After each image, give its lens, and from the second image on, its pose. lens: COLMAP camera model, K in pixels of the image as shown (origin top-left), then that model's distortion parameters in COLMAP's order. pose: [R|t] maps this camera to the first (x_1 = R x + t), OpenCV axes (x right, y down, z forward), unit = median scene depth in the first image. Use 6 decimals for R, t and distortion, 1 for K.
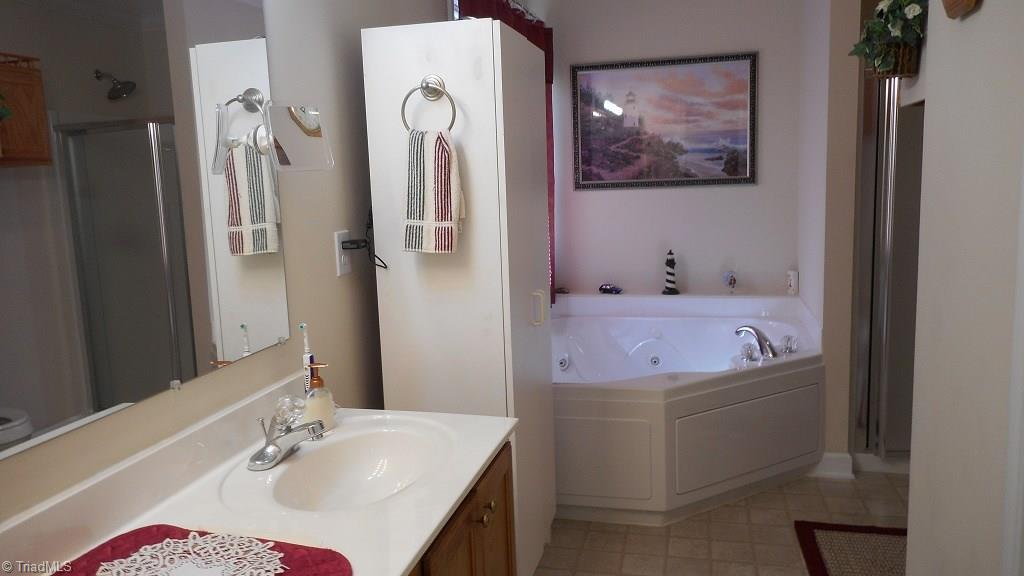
lens RADIAL K [[777.4, 0, 510.9], [0, 777.4, 286.4], [0, 0, 1]] dist [0.004047, 0.009112]
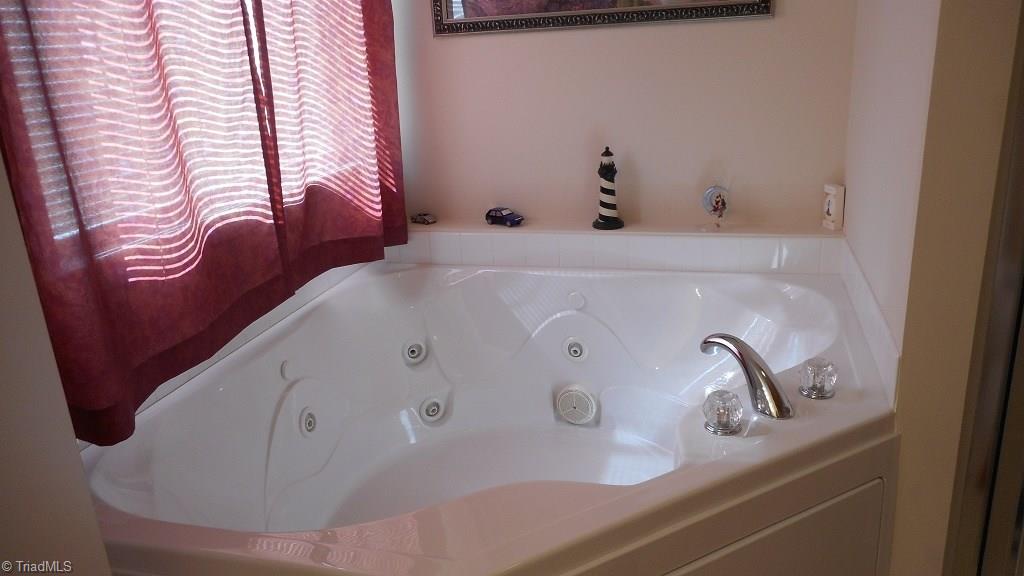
lens RADIAL K [[777.4, 0, 516.4], [0, 777.4, 286.1], [0, 0, 1]] dist [0.004047, 0.009112]
pose [[0.999445, -0.004597, -0.032996, 0.272517], [0.009830, 0.987027, 0.160254, -0.065883], [0.031831, -0.160490, 0.986524, 0.768003]]
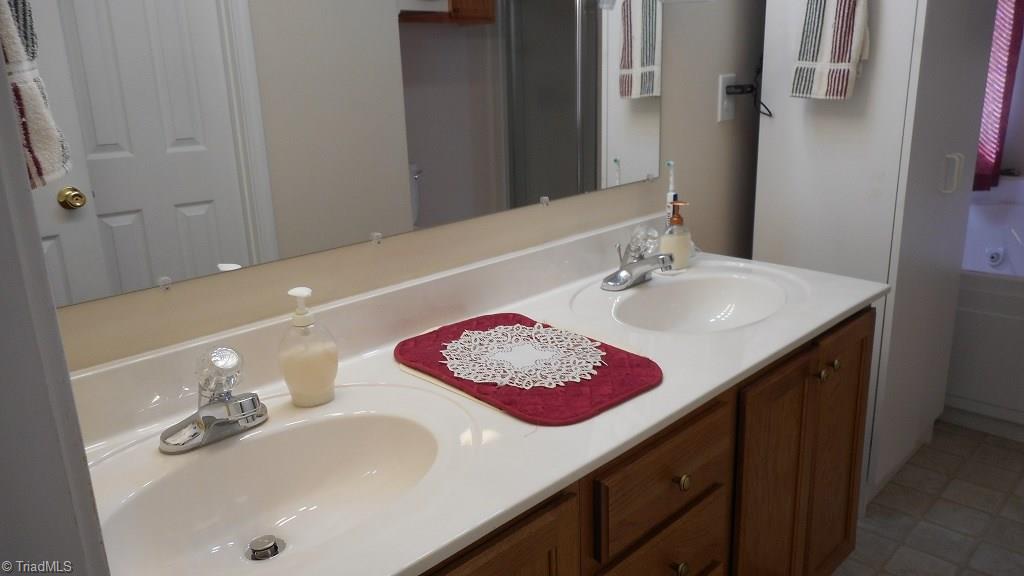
lens RADIAL K [[777.4, 0, 510.0], [0, 777.4, 288.8], [0, 0, 1]] dist [0.004047, 0.009112]
pose [[0.857039, 0.147377, -0.493726, 0.067045], [-0.072554, 0.983192, 0.167538, 0.048373], [0.510118, -0.107764, 0.853326, 0.008752]]
